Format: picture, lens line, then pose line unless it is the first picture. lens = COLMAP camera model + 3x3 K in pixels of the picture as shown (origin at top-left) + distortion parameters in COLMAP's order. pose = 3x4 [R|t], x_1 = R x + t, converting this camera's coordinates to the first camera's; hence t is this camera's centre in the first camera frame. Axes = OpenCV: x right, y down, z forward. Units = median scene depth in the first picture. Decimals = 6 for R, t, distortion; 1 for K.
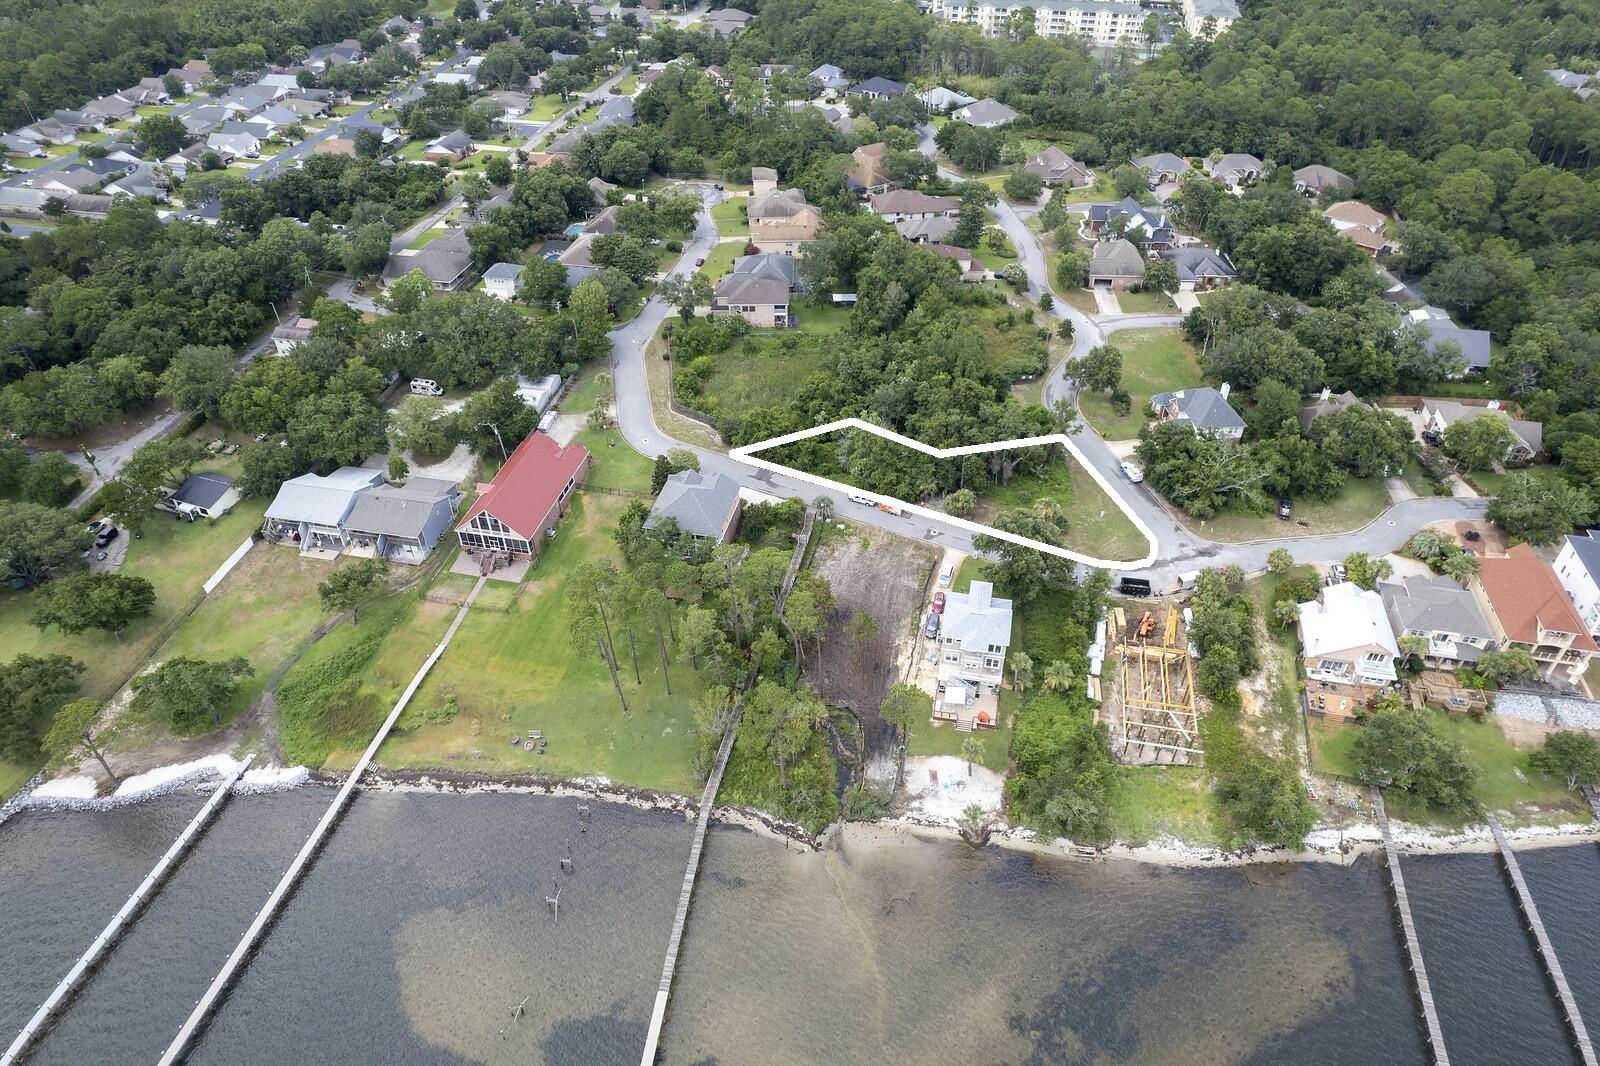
lens RADIAL K [[1022.7, 0, 801.8], [0, 1022.7, 537.3], [0, 0, 1]] dist [-0.072259, 0.066052]
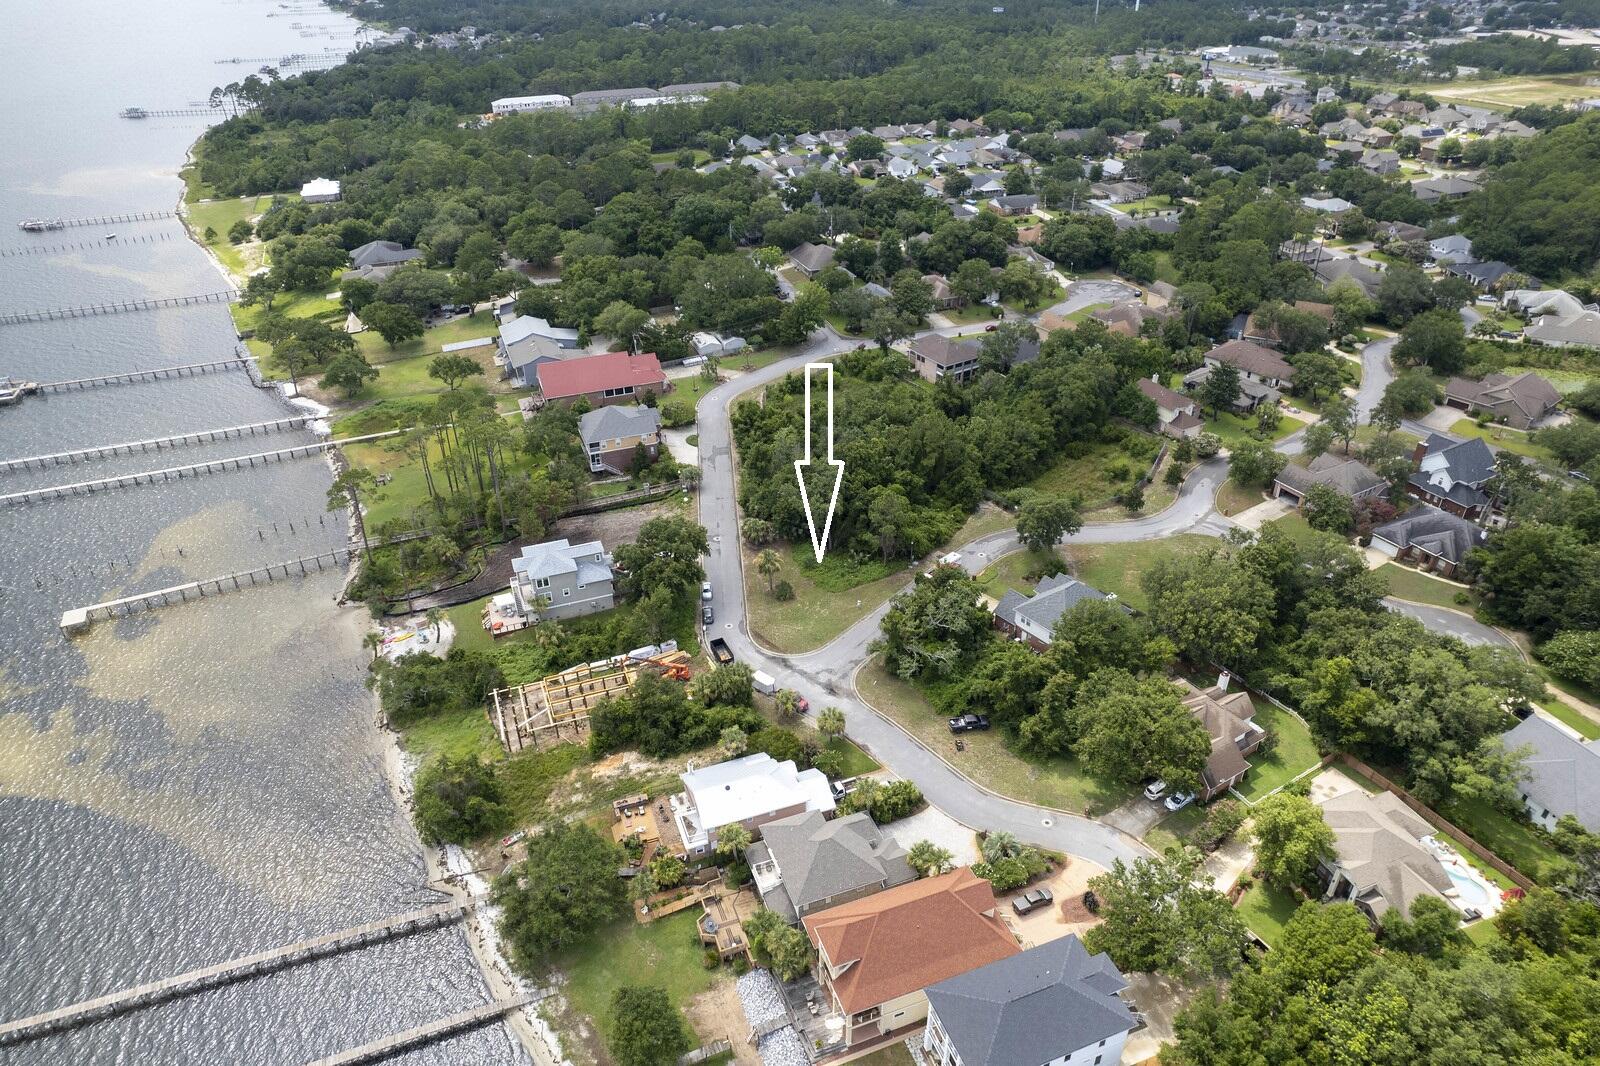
lens RADIAL K [[1022.7, 0, 801.8], [0, 1022.7, 537.3], [0, 0, 1]] dist [-0.072259, 0.066052]
pose [[0.542075, 0.444069, -0.713412, 1.051535], [-0.523442, 0.842582, 0.126743, -0.209452], [0.657391, 0.304725, 0.689188, 0.396713]]
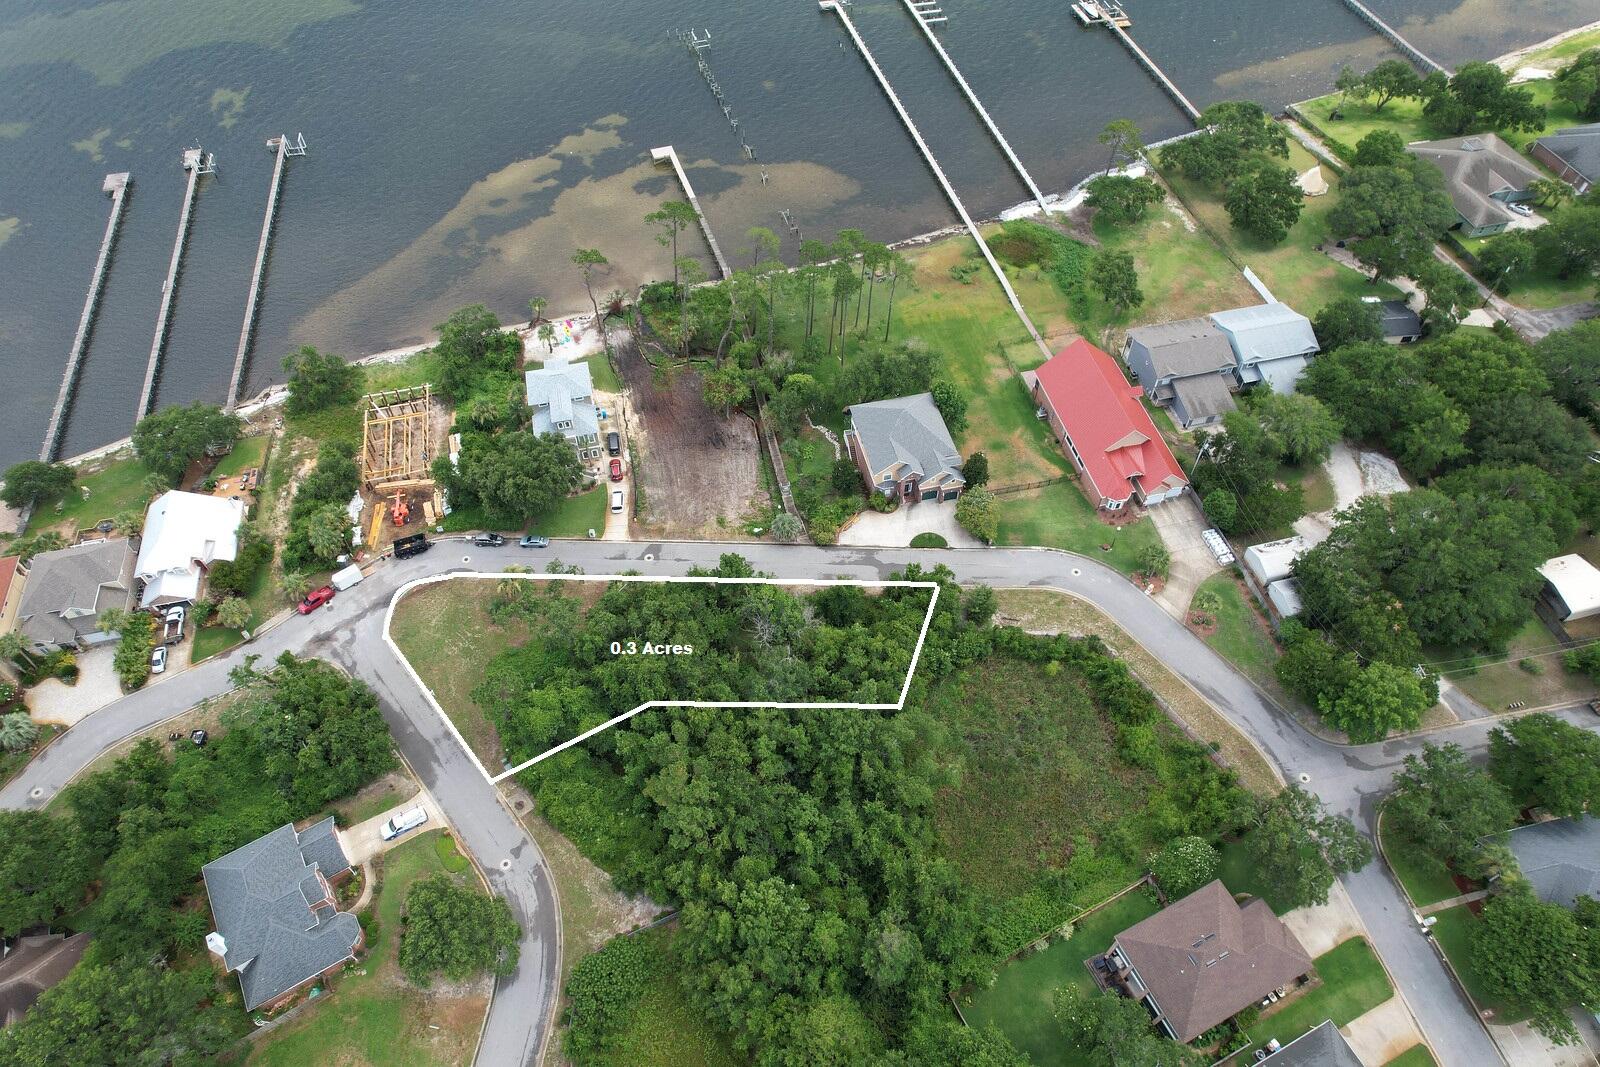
lens RADIAL K [[1022.7, 0, 801.8], [0, 1022.7, 537.8], [0, 0, 1]] dist [-0.072259, 0.066052]
pose [[-0.903841, 0.346018, -0.251680, 0.254828], [-0.258273, 0.027752, 0.965673, -0.964823], [0.341125, 0.937817, 0.064284, 1.122634]]
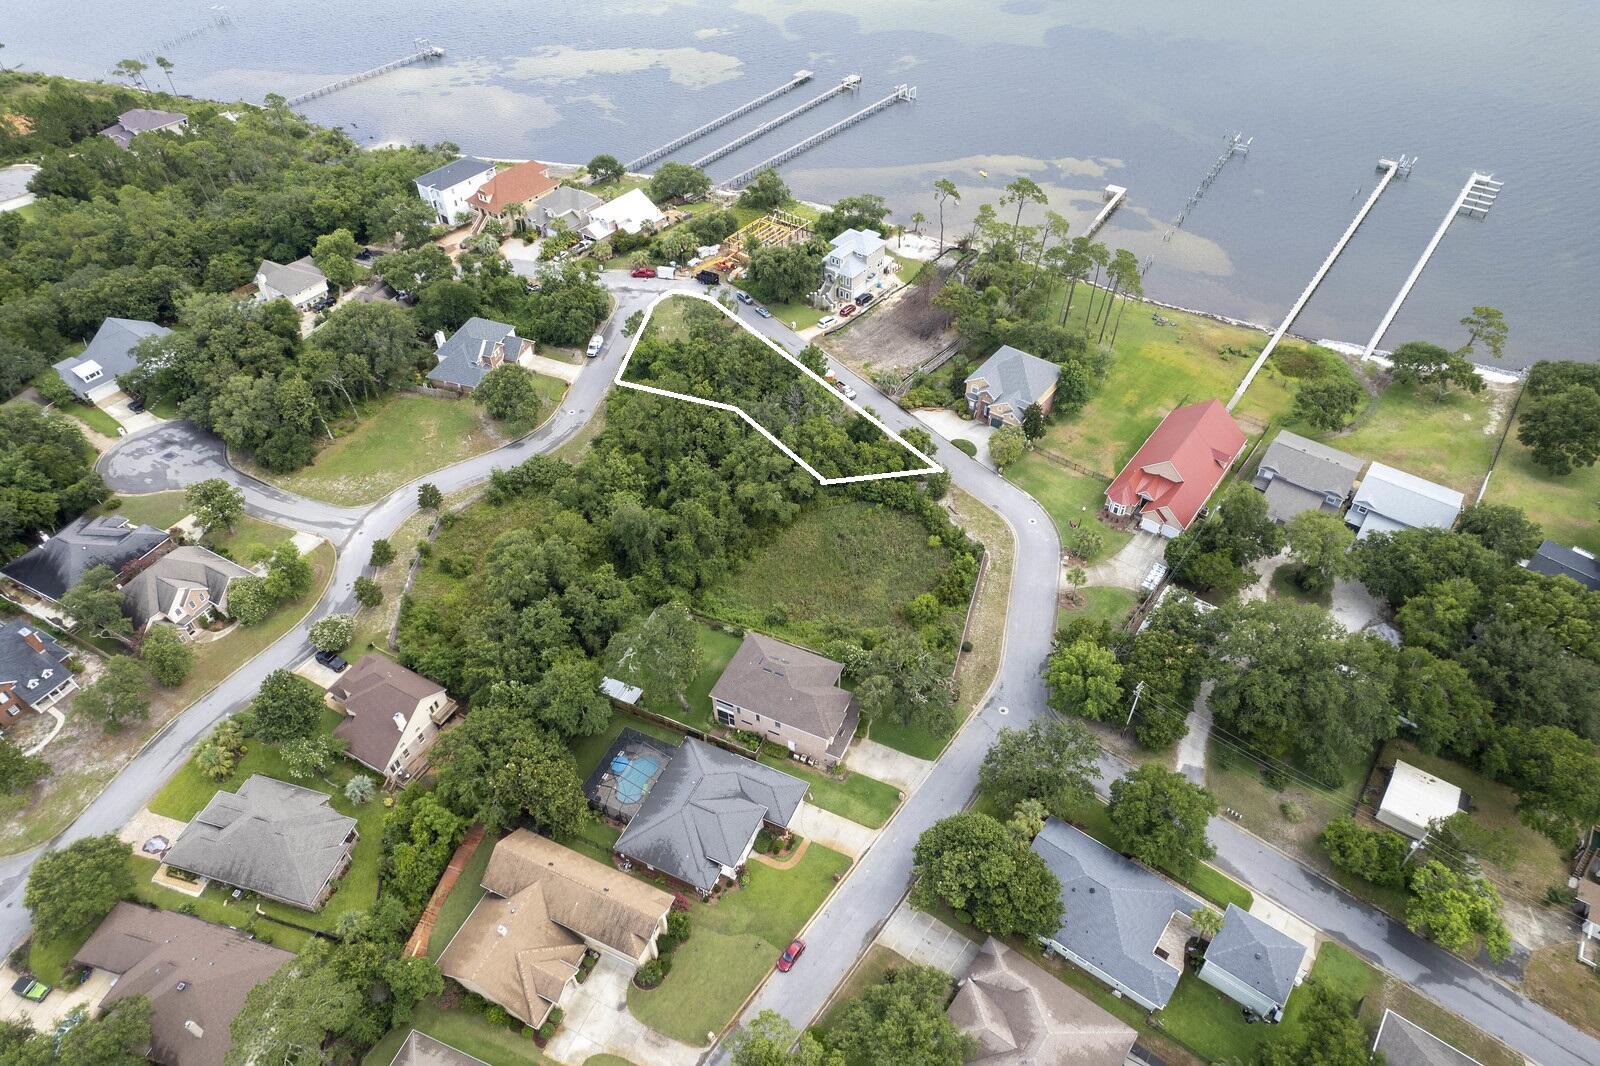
lens RADIAL K [[1022.7, 0, 801.8], [0, 1022.7, 537.3], [0, 0, 1]] dist [-0.072259, 0.066052]
pose [[-0.905219, -0.283047, 0.316959, -0.323602], [0.279749, 0.164526, 0.945871, -1.200239], [-0.319874, 0.944889, -0.069750, 1.466499]]
